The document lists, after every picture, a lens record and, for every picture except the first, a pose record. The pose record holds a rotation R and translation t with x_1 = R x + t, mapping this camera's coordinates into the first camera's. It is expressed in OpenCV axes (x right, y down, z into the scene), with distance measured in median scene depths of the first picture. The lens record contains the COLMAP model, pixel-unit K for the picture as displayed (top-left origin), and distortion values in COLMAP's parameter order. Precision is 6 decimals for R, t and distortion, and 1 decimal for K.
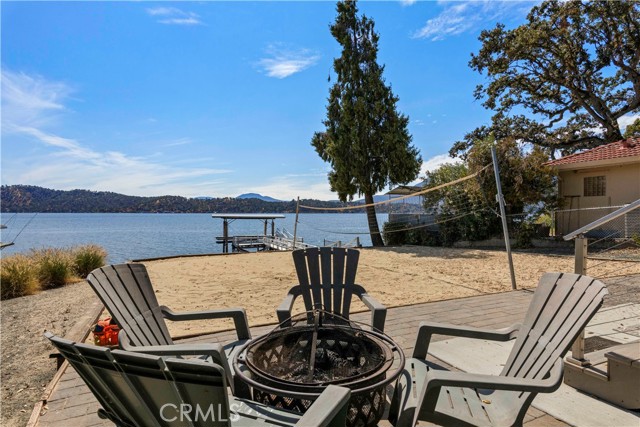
lens RADIAL K [[352.5, 0, 323.1], [0, 352.5, 213.4], [0, 0, 1]] dist [-0.002649, -0.000249]
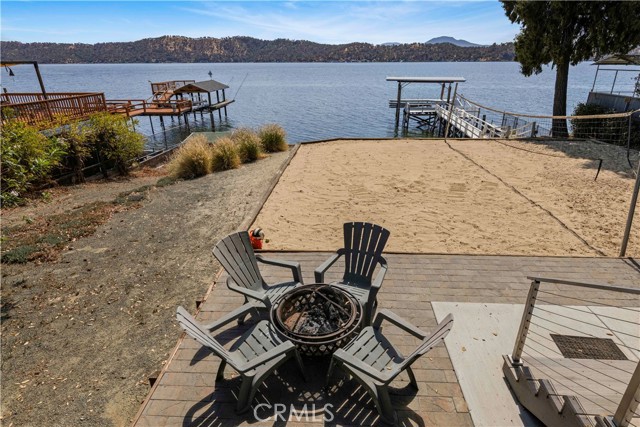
lens RADIAL K [[352.5, 0, 323.1], [0, 352.5, 213.4], [0, 0, 1]] dist [-0.002649, -0.000249]
pose [[0.878079, 0.184253, -0.441619, 0.046004], [0.005551, 0.918910, 0.394427, -0.049125], [0.478483, -0.348790, 0.805854, -0.017195]]
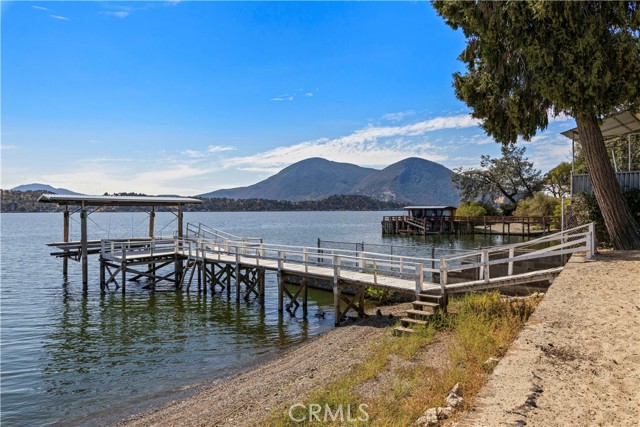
lens RADIAL K [[437.9, 0, 323.6], [0, 437.9, 212.6], [0, 0, 1]] dist [0.005324, 0.000579]
pose [[0.929862, -0.007631, 0.367830, -0.094187], [0.006621, 0.999970, 0.004010, -0.010704], [-0.367849, -0.001293, 0.929885, 0.193385]]
